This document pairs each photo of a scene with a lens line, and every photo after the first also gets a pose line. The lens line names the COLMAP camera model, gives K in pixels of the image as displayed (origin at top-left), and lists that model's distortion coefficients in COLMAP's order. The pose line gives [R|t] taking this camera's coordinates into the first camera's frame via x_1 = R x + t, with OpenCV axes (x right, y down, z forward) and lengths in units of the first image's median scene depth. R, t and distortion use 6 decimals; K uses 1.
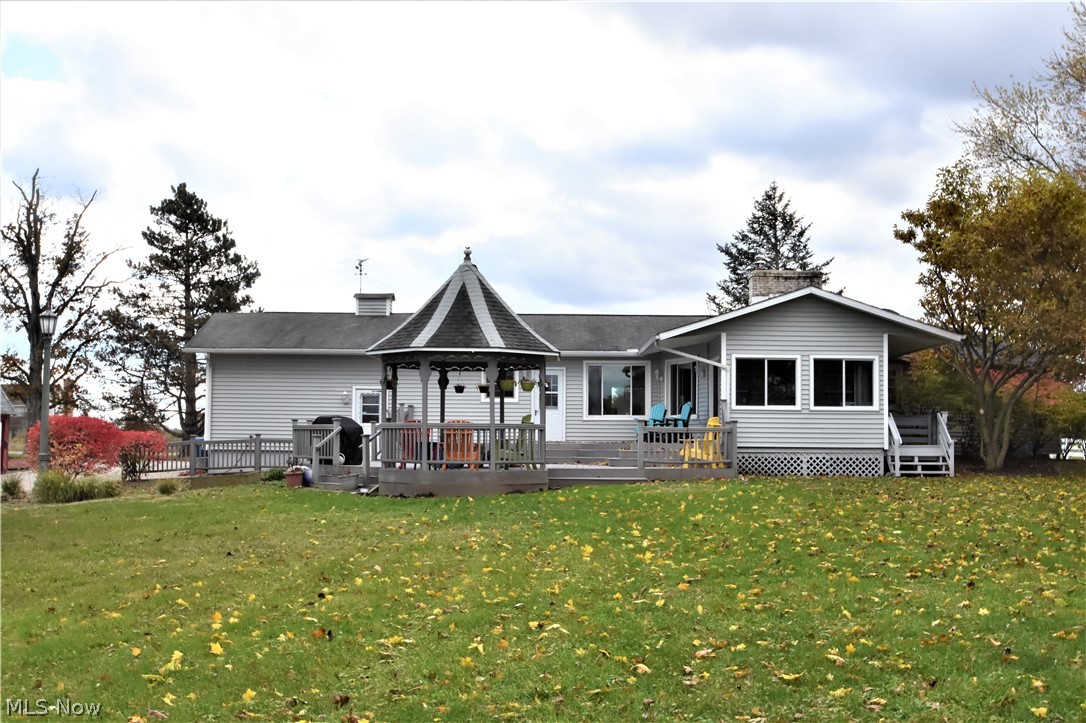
lens RADIAL K [[1126.6, 0, 544.0], [0, 1126.6, 362.8], [0, 0, 1]] dist [-0.019271, 0.000000]
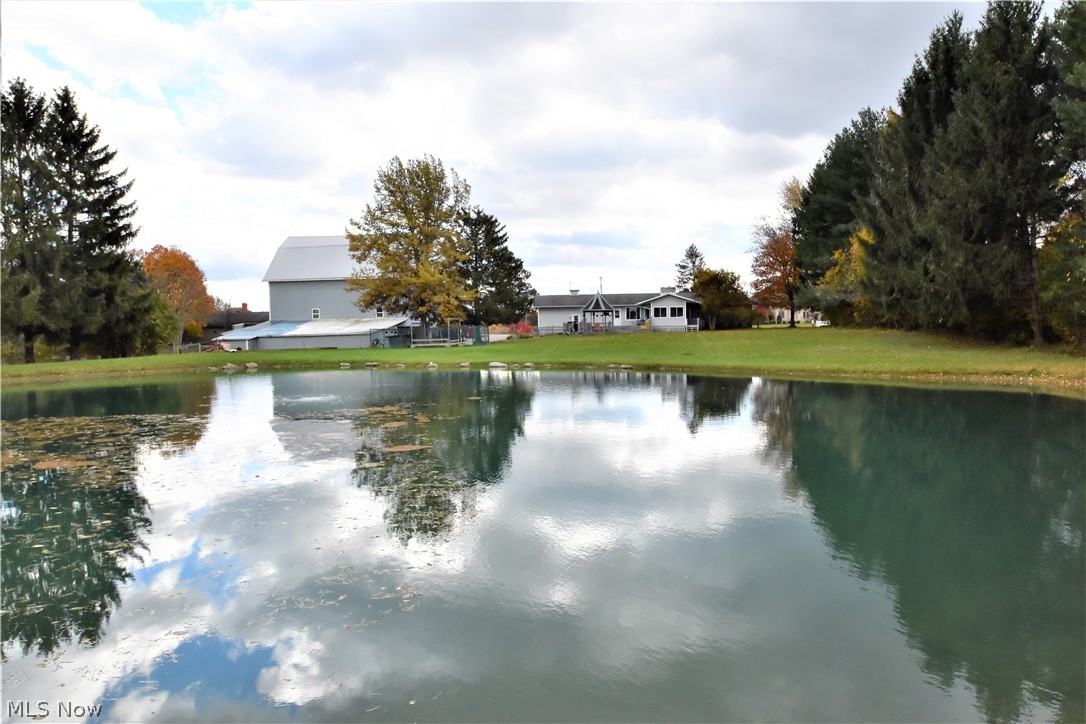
lens RADIAL K [[749.3, 0, 545.0], [0, 749.3, 363.0], [0, 0, 1]] dist [-0.005096, -0.000639]
pose [[0.990616, -0.015367, -0.135806, 0.140271], [0.031020, 0.993007, 0.113903, -0.148575], [0.133106, -0.117047, 0.984166, -2.251149]]
